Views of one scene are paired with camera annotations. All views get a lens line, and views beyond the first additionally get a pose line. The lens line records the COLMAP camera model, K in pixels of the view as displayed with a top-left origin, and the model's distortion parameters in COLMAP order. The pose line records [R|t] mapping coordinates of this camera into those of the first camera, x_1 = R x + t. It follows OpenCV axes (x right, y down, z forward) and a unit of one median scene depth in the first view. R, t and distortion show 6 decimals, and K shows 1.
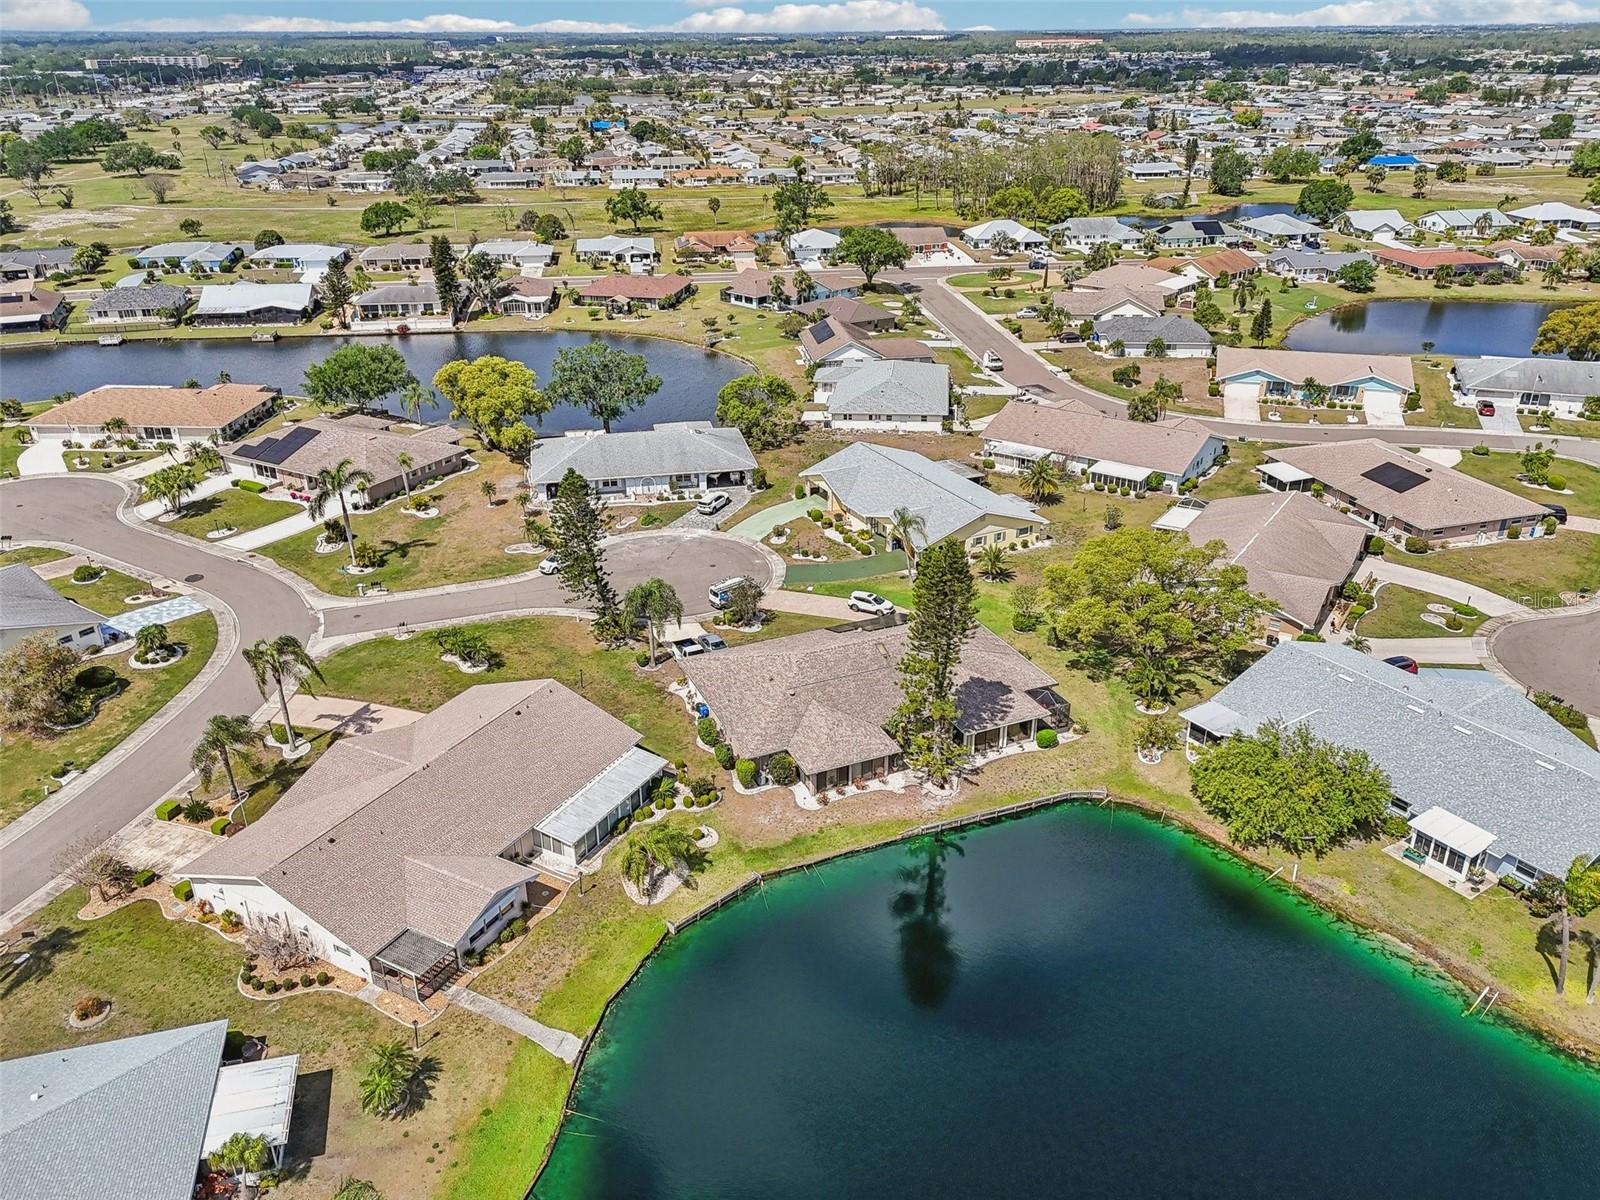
lens RADIAL K [[1193.9, 0, 808.0], [0, 1193.9, 598.1], [0, 0, 1]] dist [0.074295, -0.071739]
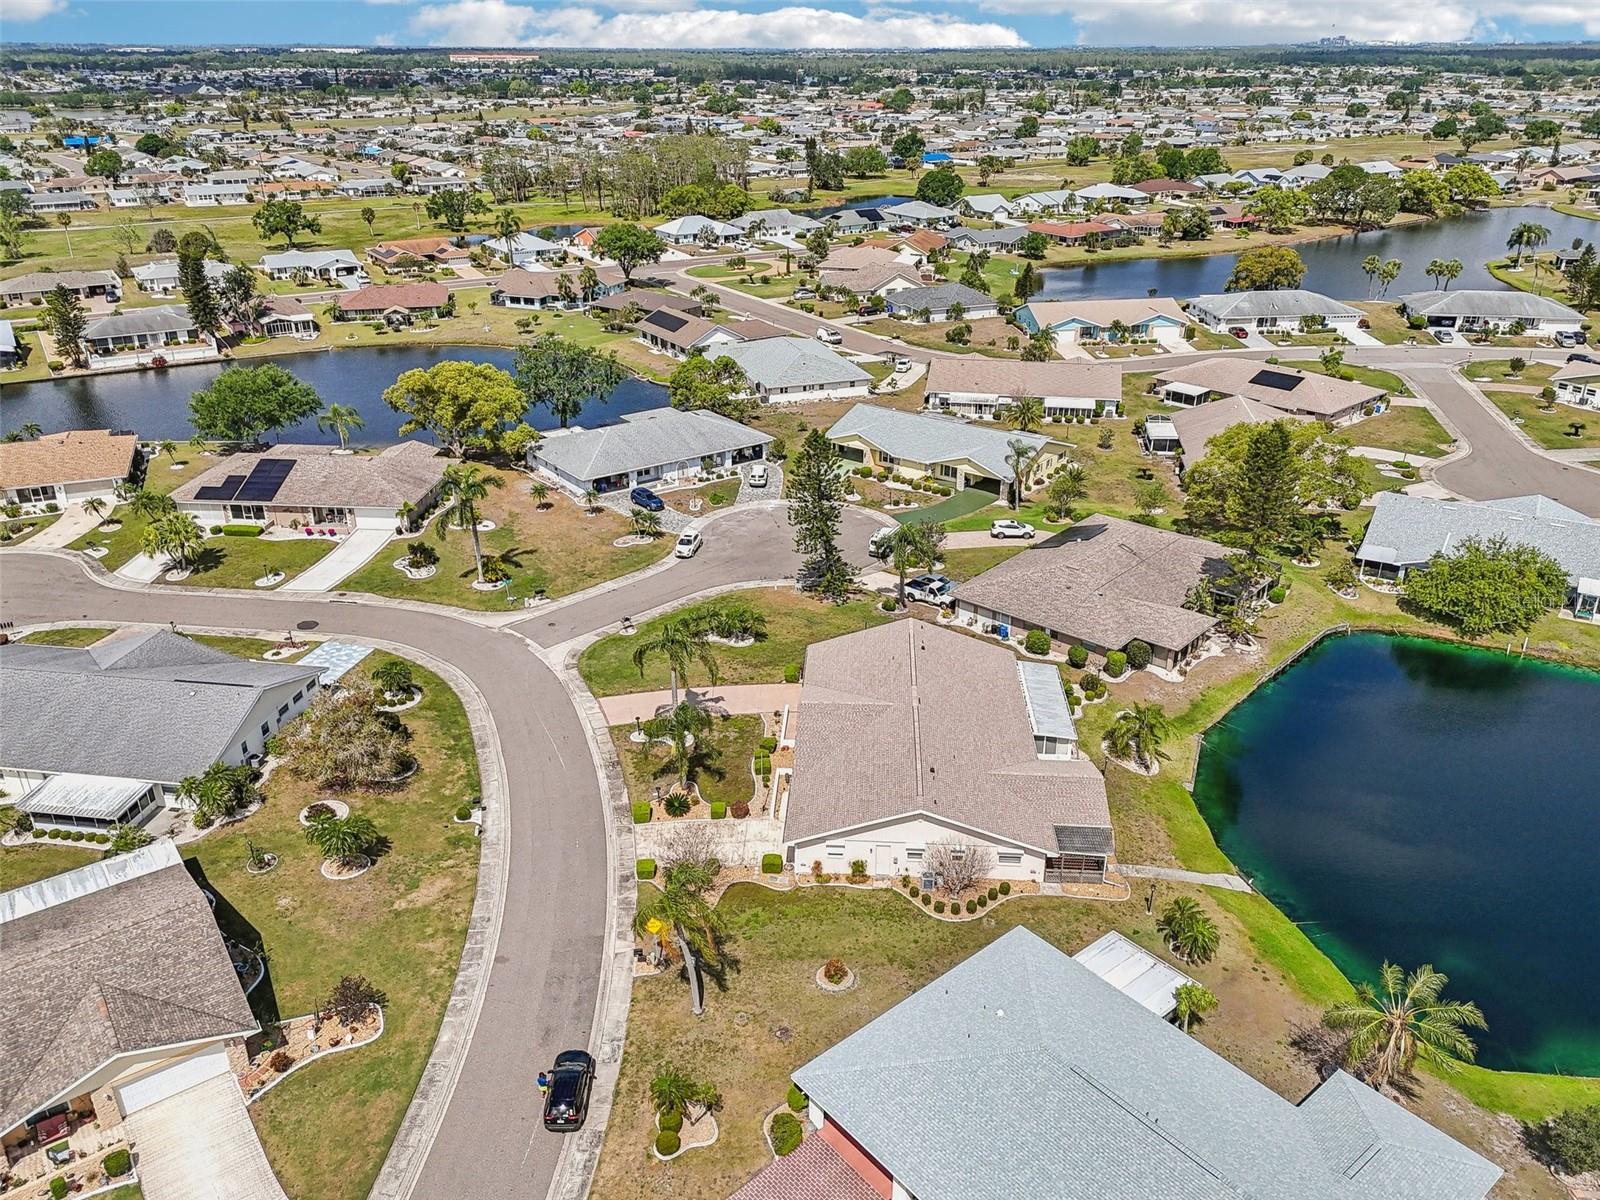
lens RADIAL K [[1197.7, 0, 804.5], [0, 1197.7, 599.7], [0, 0, 1]] dist [0.081539, -0.075422]
pose [[0.906669, -0.171099, 0.385585, -0.442461], [0.175946, 0.984132, 0.022975, 0.007407], [-0.383397, 0.047011, 0.922386, 0.046415]]
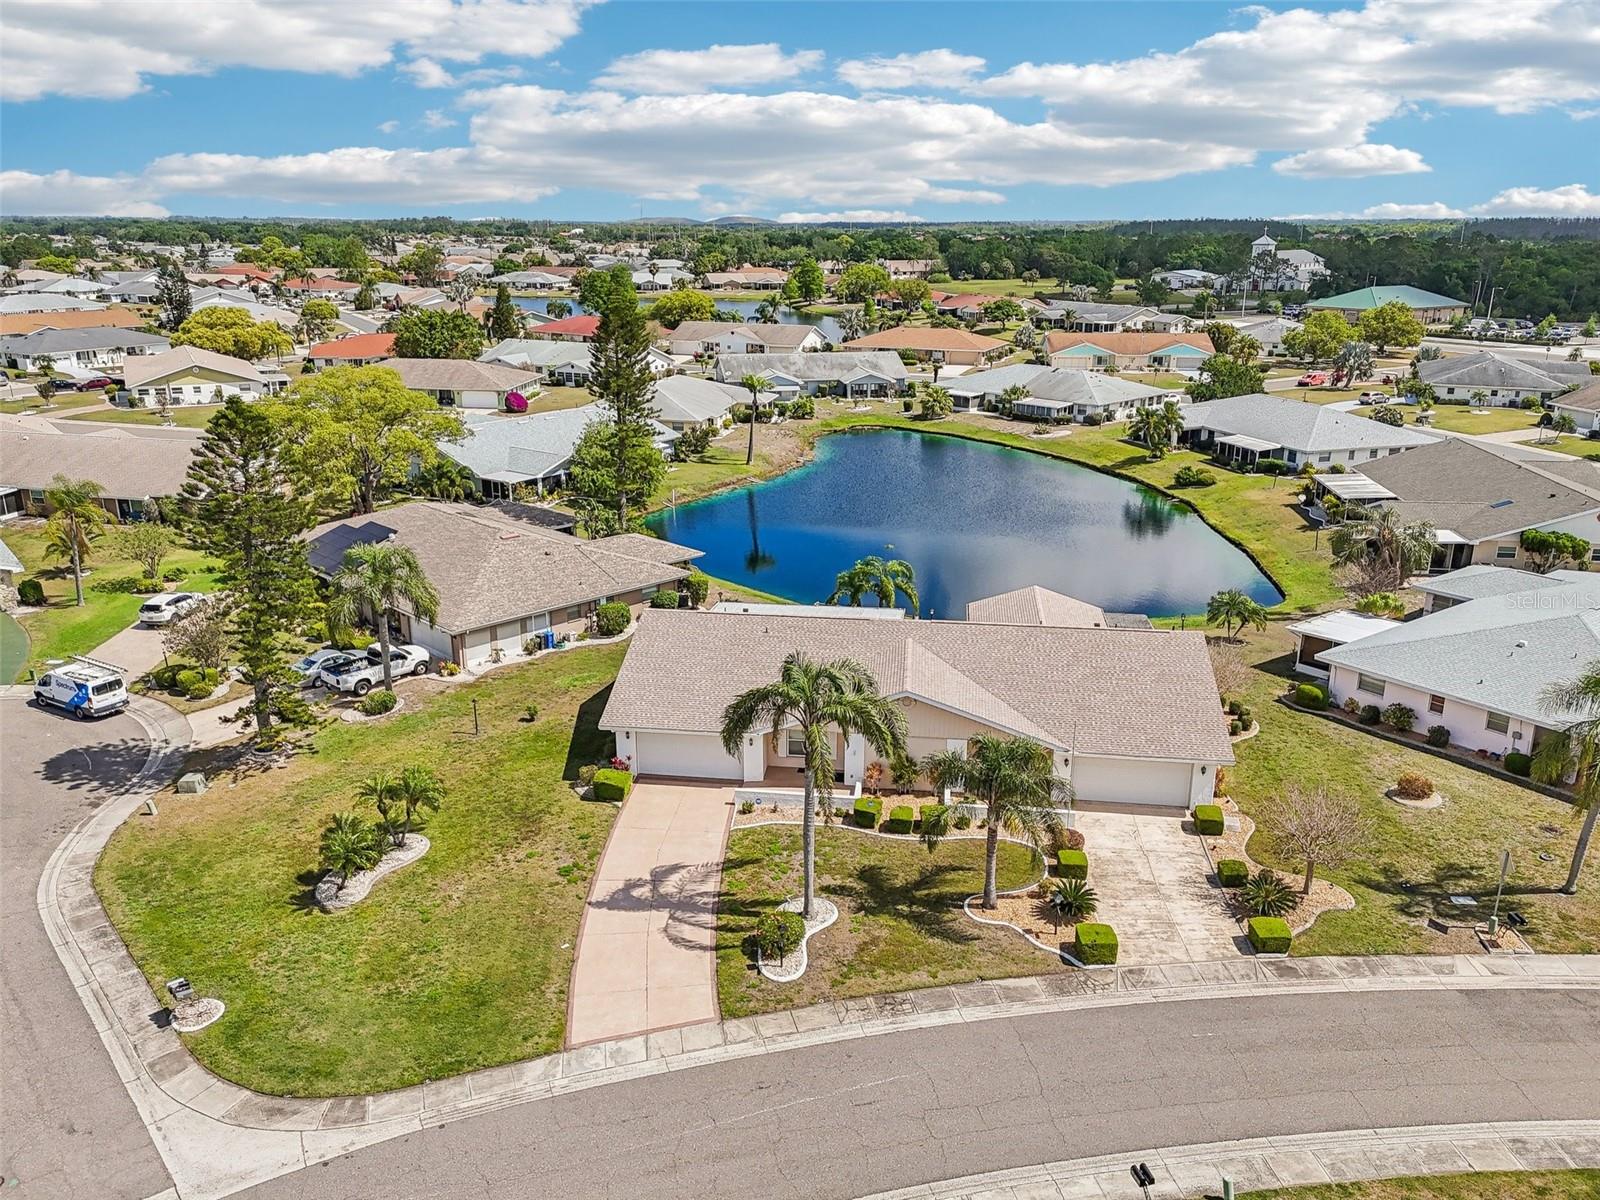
lens RADIAL K [[1210.8, 0, 800.0], [0, 1210.8, 600.0], [0, 0, 1]] dist [0.066540, -0.051316]
pose [[-0.361369, -0.272748, 0.891639, -0.522255], [0.398740, 0.819208, 0.412195, -0.108511], [-0.842863, 0.504487, -0.187281, 0.665795]]
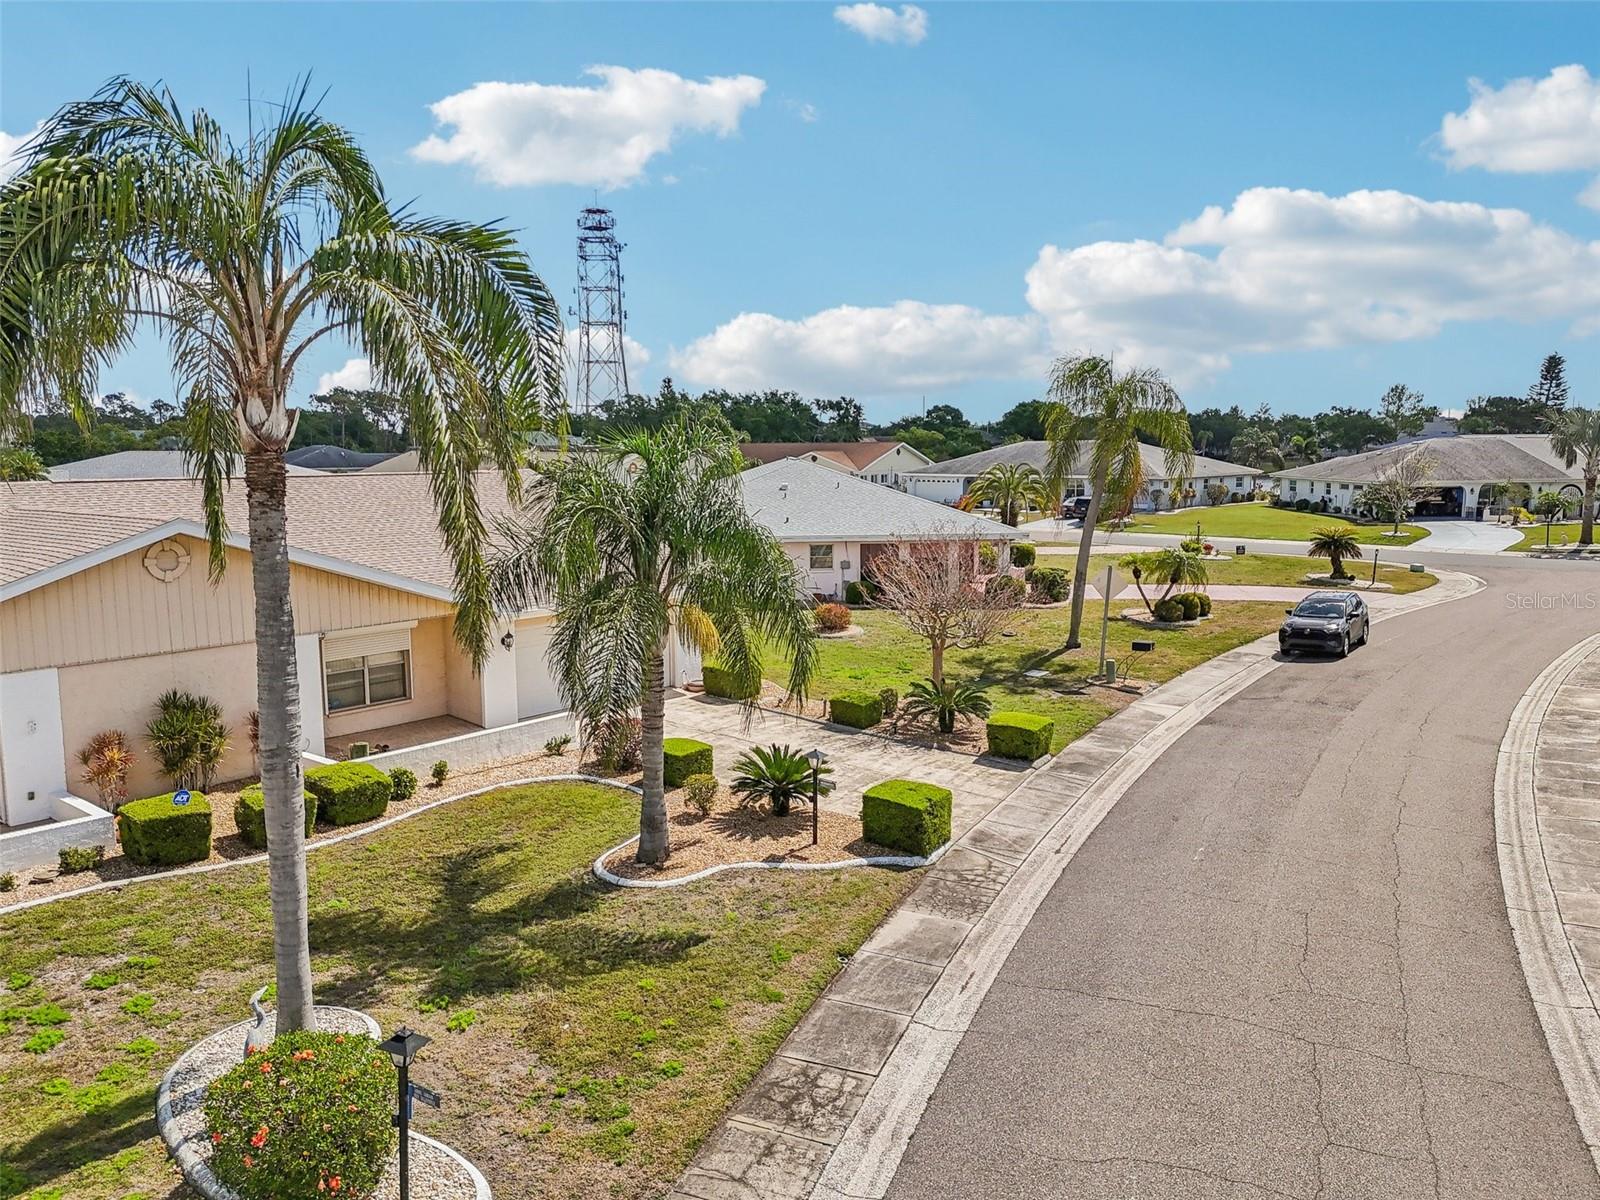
lens RADIAL K [[1197.7, 0, 804.5], [0, 1197.7, 599.7], [0, 0, 1]] dist [0.081539, -0.075422]
pose [[-0.977717, -0.011572, 0.209607, -0.329850], [0.104201, 0.840039, 0.532424, 0.009694], [-0.182239, 0.542402, -0.820115, 0.694790]]
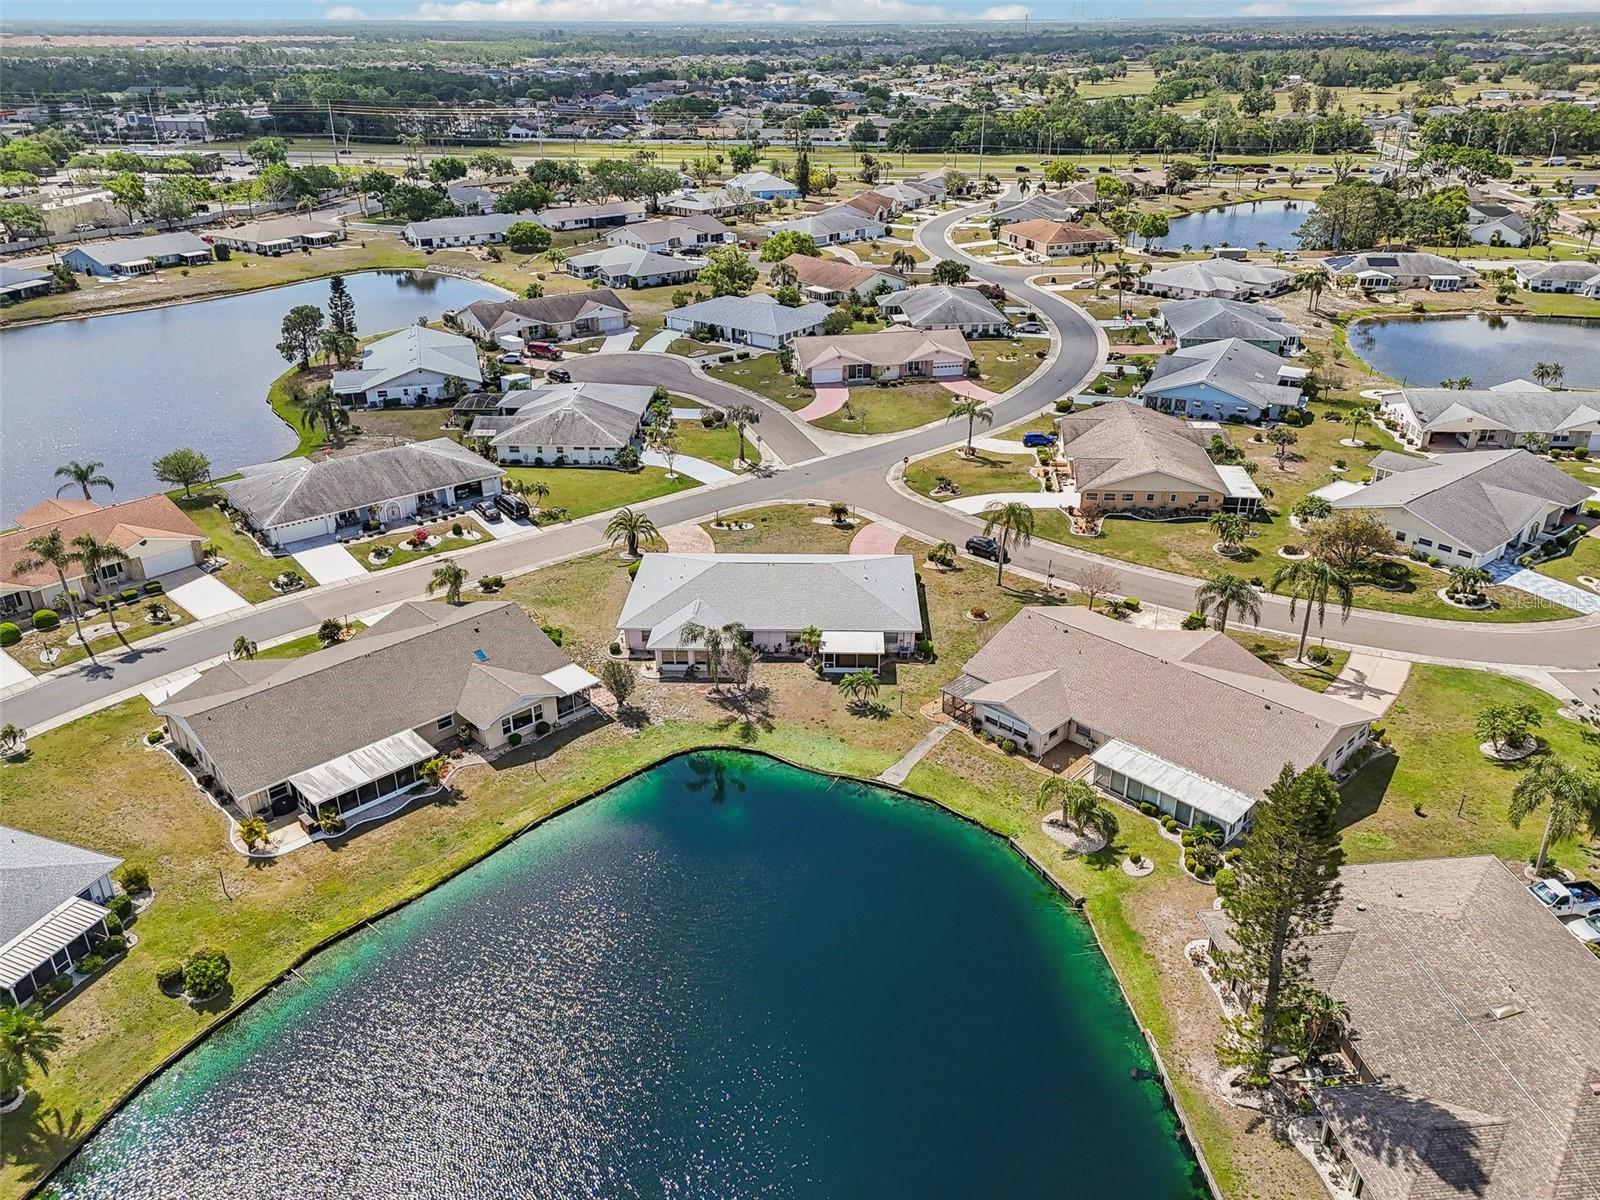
lens RADIAL K [[1197.0, 0, 800.0], [0, 1197.0, 600.0], [0, 0, 1]] dist [0.102686, -0.116922]
pose [[-0.297041, 0.419414, -0.857822, 0.418336], [-0.402415, 0.759708, 0.510789, -0.197114], [0.865927, 0.496926, -0.056886, 0.412807]]
